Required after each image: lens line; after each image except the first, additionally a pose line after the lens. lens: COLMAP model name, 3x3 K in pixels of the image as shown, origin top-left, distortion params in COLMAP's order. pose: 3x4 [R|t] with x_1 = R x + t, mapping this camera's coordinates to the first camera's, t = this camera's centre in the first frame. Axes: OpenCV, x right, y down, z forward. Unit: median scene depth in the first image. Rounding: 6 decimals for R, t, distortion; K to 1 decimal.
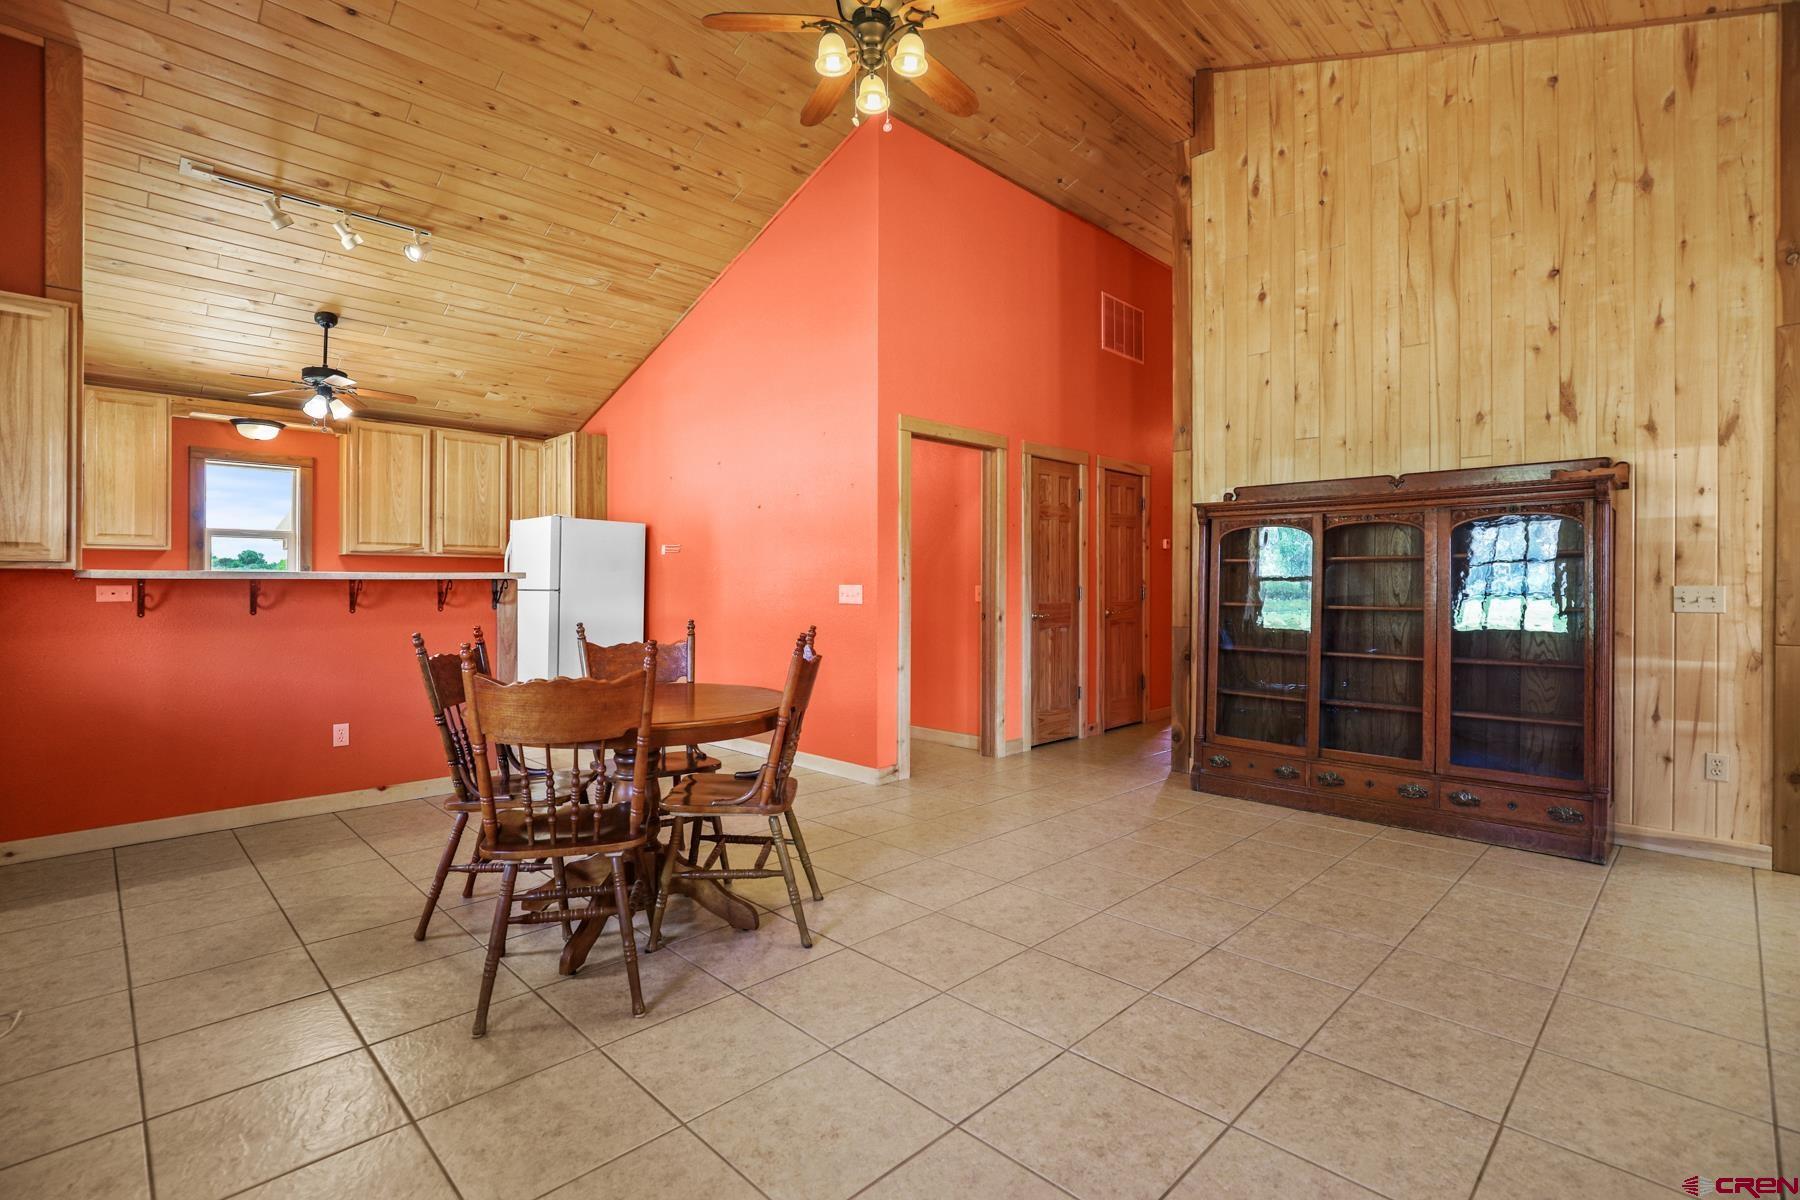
lens RADIAL K [[828.9, 0, 899.6], [0, 828.9, 584.7], [0, 0, 1]] dist [-0.020027, 0.008591]
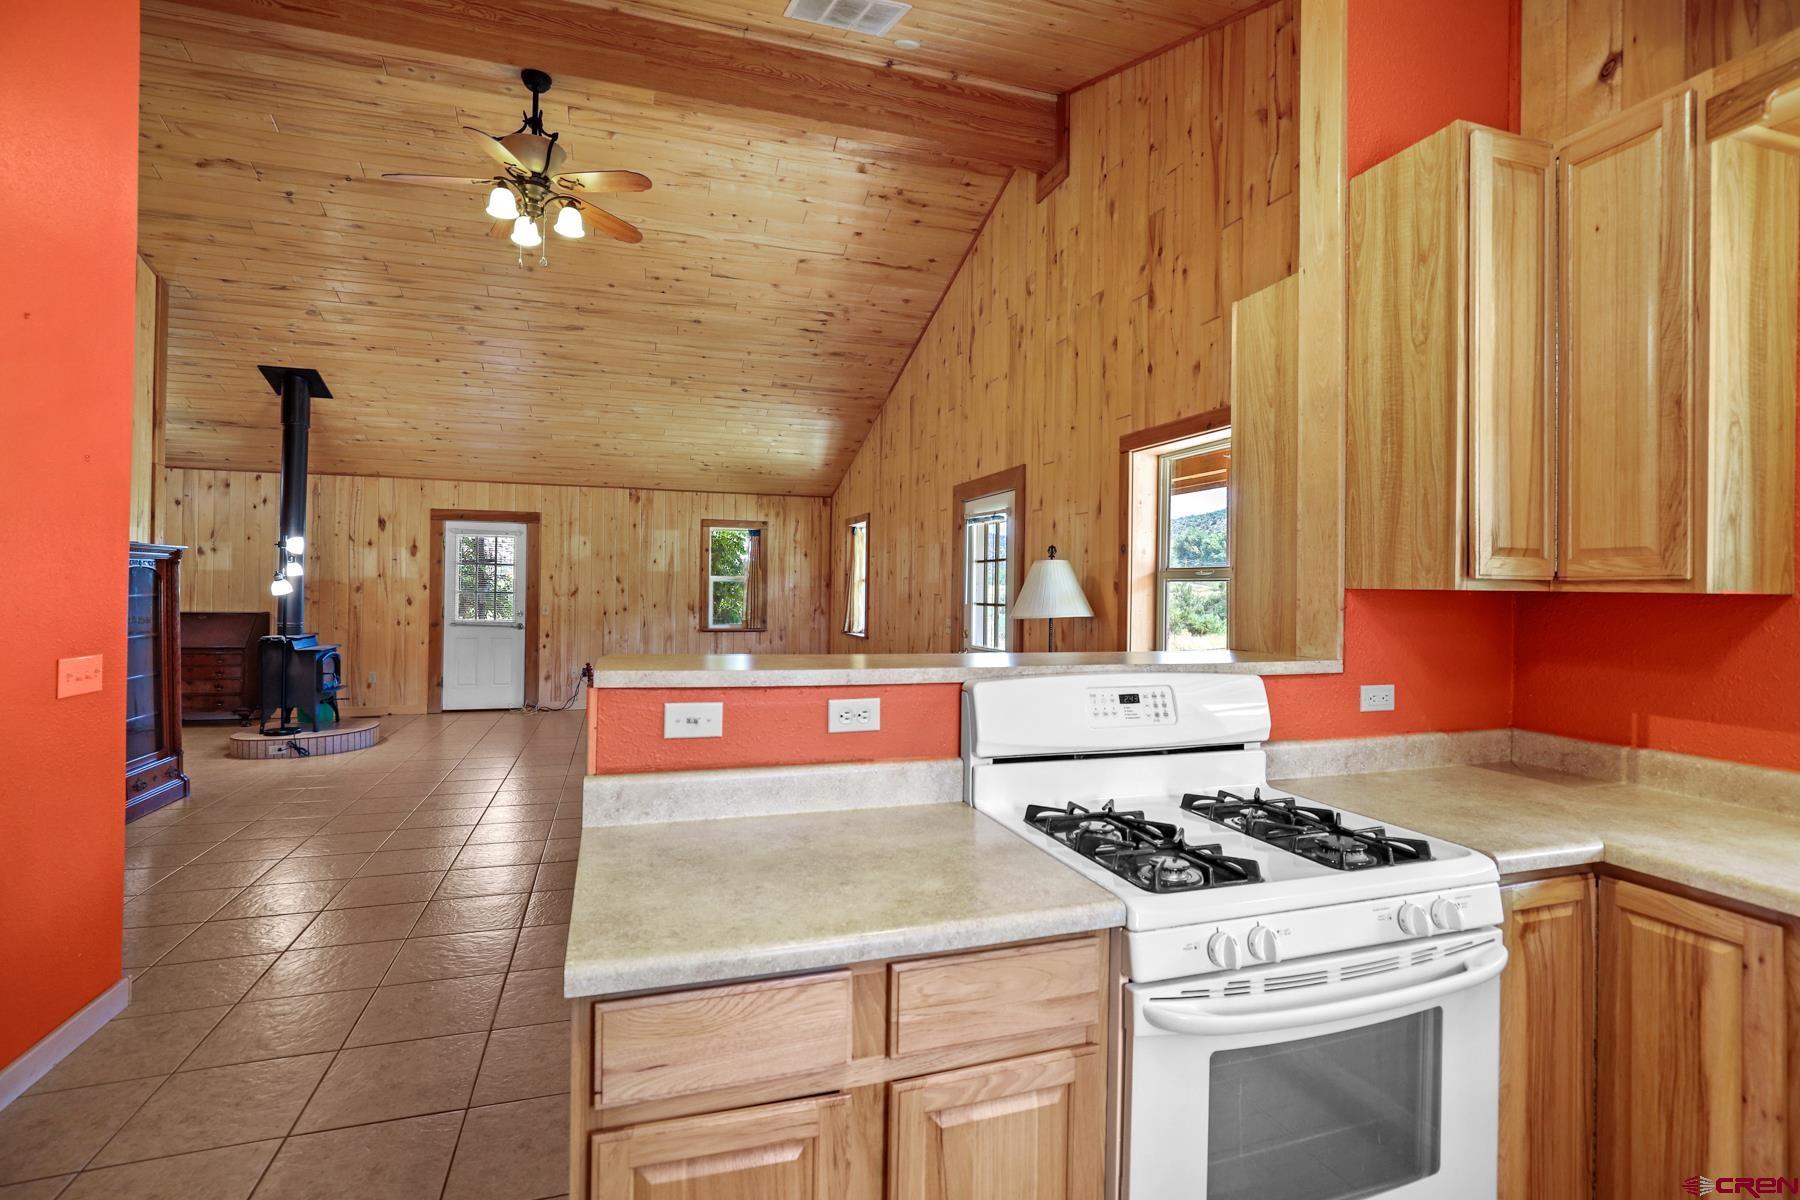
lens RADIAL K [[841.5, 0, 897.5], [0, 841.5, 585.9], [0, 0, 1]] dist [-0.010161, 0.000384]
pose [[-0.892507, -0.009515, 0.450934, -0.838036], [-0.013626, 0.999890, -0.005872, -0.053443], [-0.450829, -0.011385, -0.892538, 1.423482]]
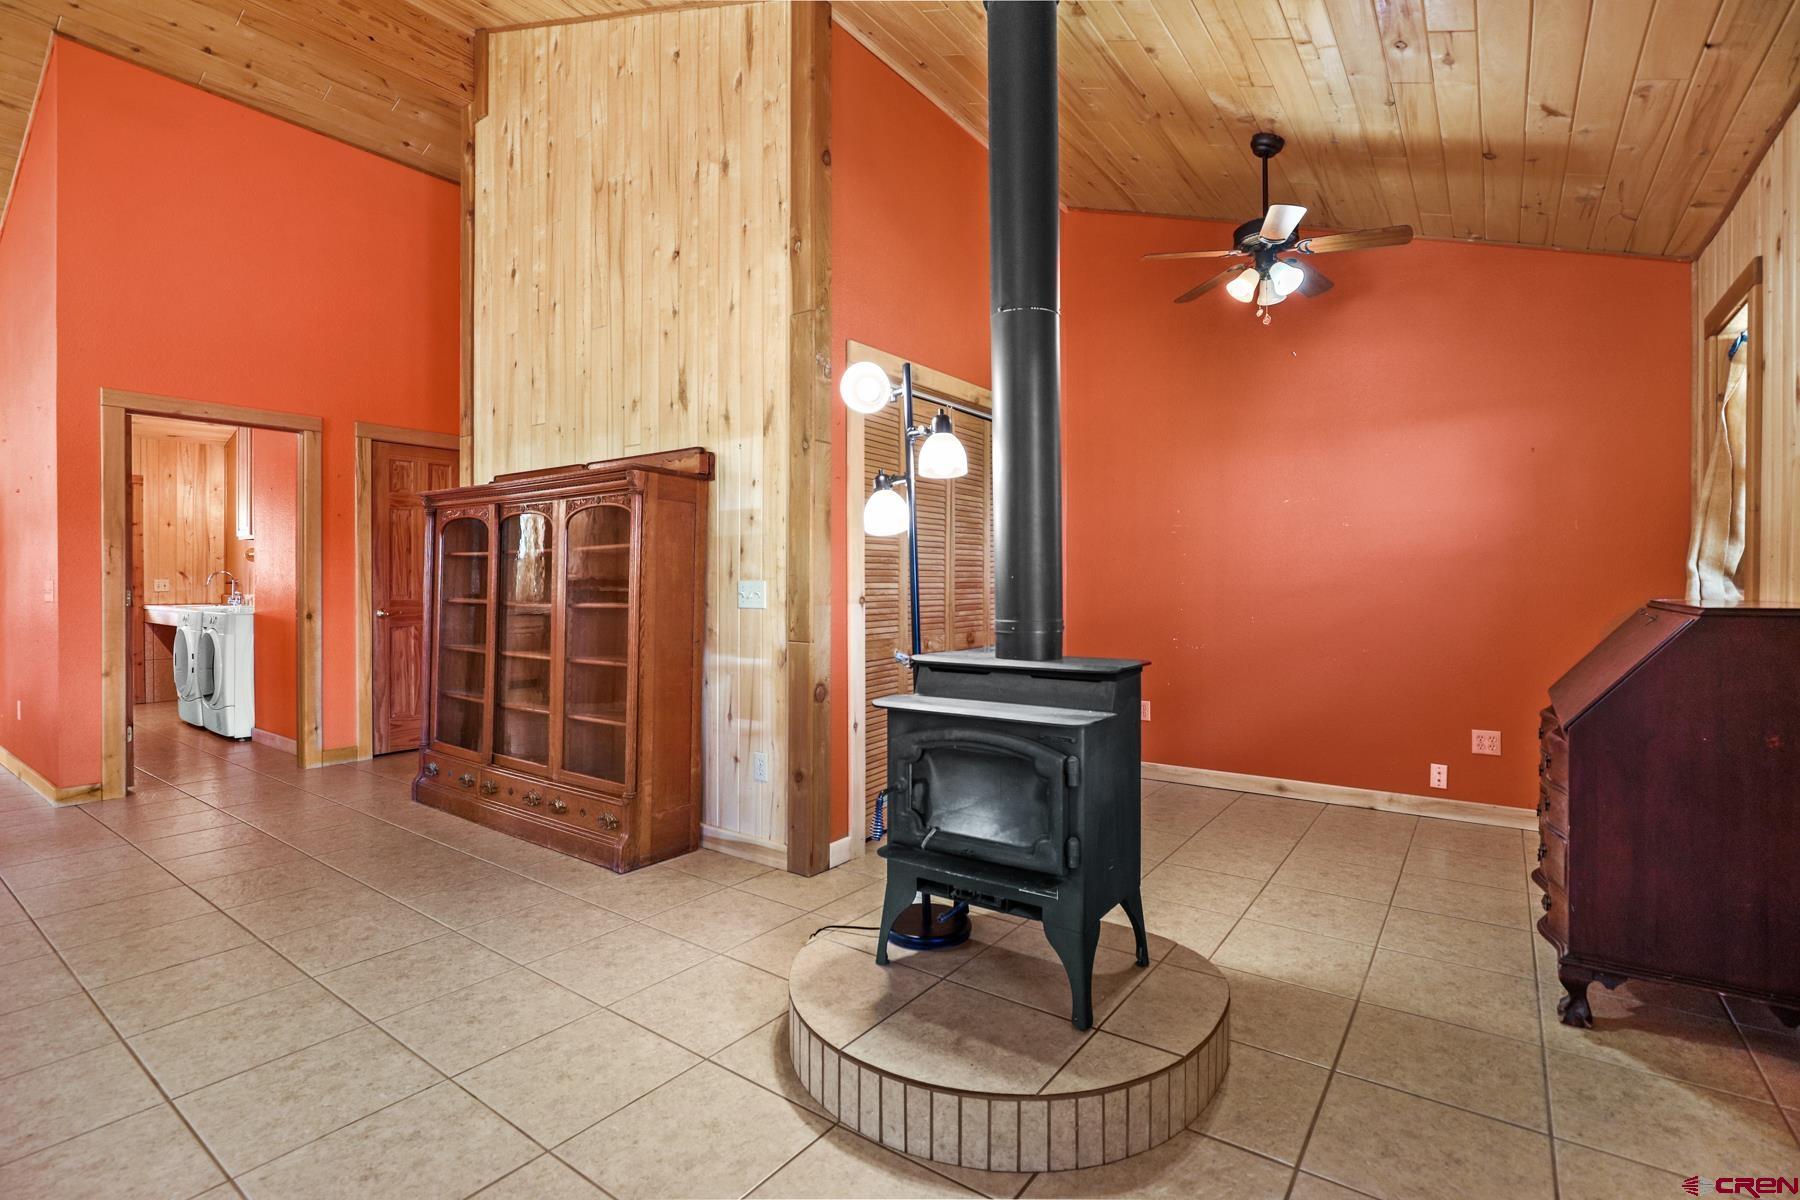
lens RADIAL K [[834.6, 0, 883.0], [0, 834.6, 582.0], [0, 0, 1]] dist [-0.021242, 0.007810]
pose [[0.988151, -0.000737, 0.153484, 0.790328], [0.000386, 0.999997, 0.002318, 0.000743], [-0.153485, -0.002231, 0.988148, 0.000515]]
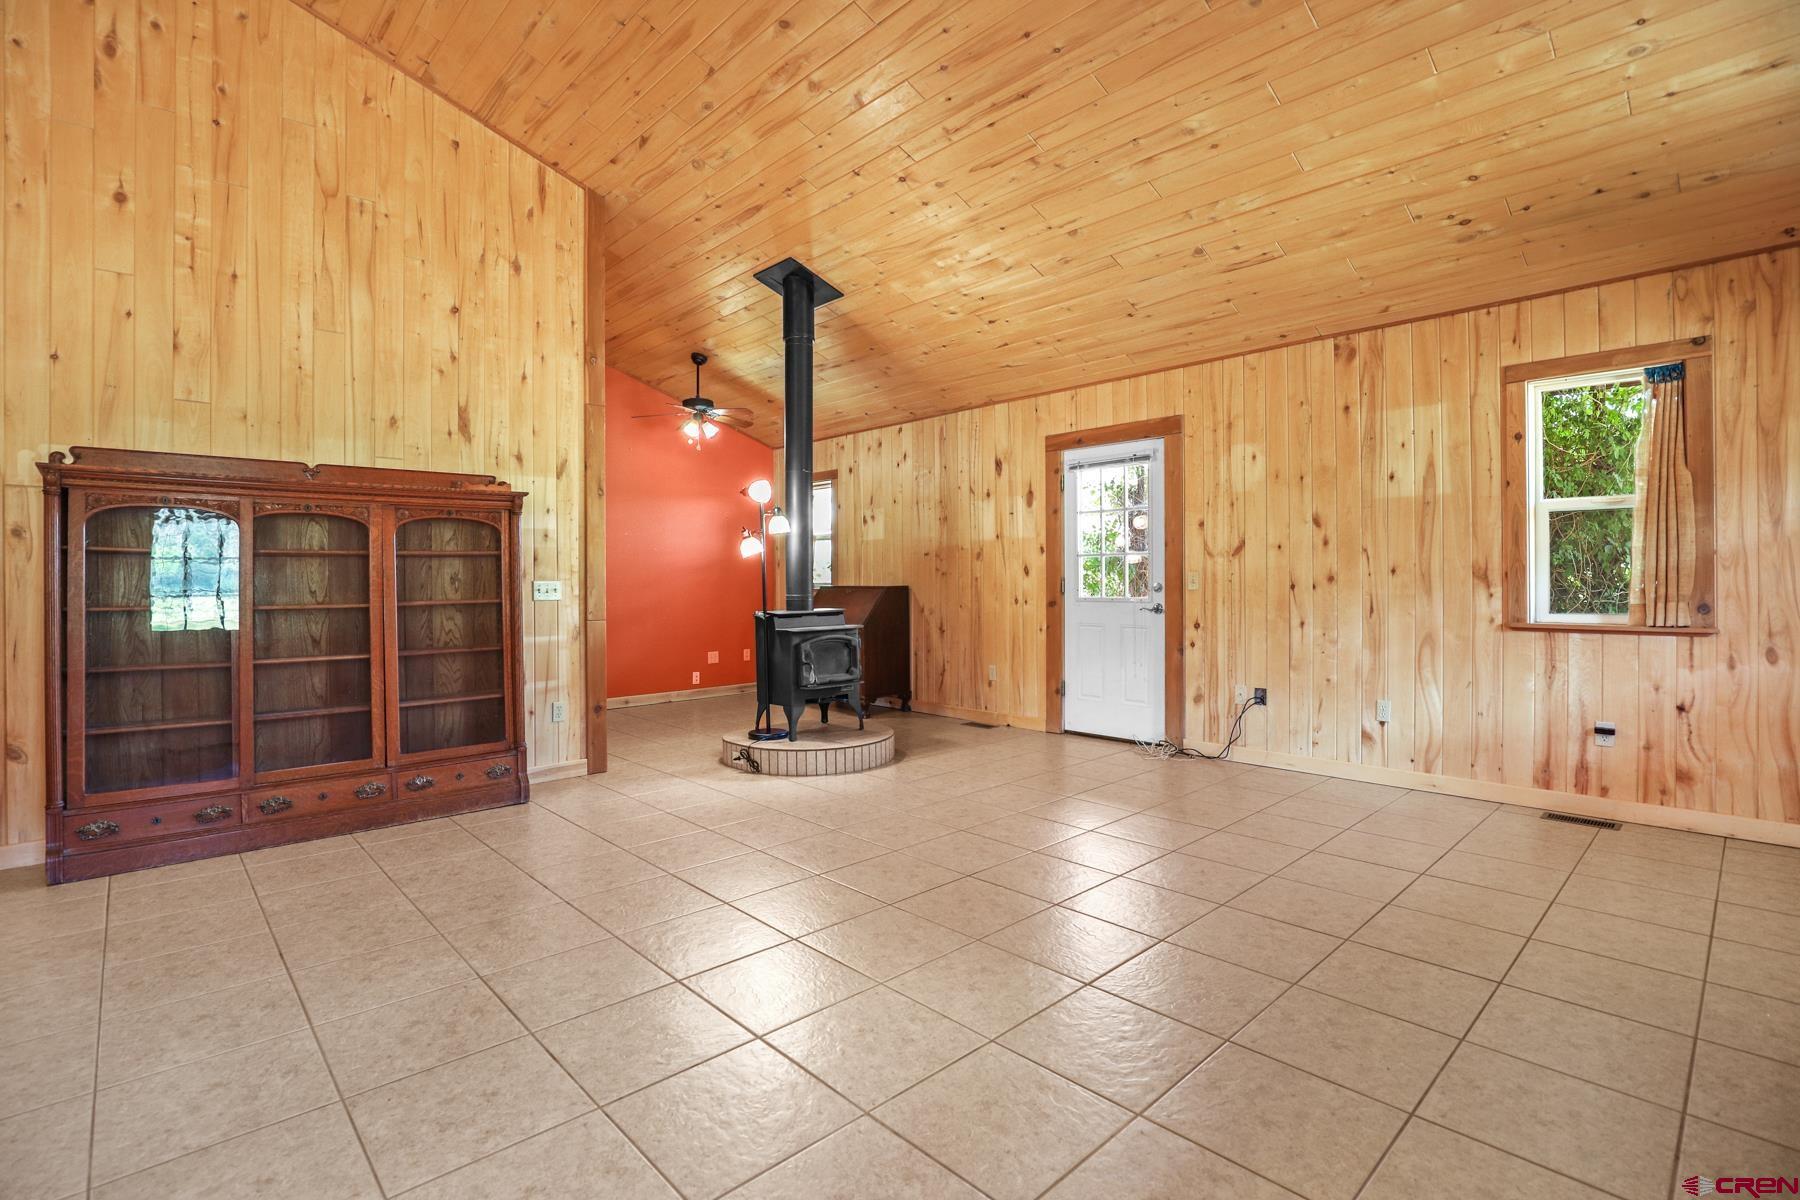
lens RADIAL K [[835.1, 0, 905.3], [0, 835.1, 583.9], [0, 0, 1]] dist [-0.041942, 0.010235]
pose [[0.027415, -0.006382, 0.999604, -0.304815], [0.006002, 0.999963, 0.006219, 0.001493], [-0.999606, 0.005829, 0.027452, 0.300492]]
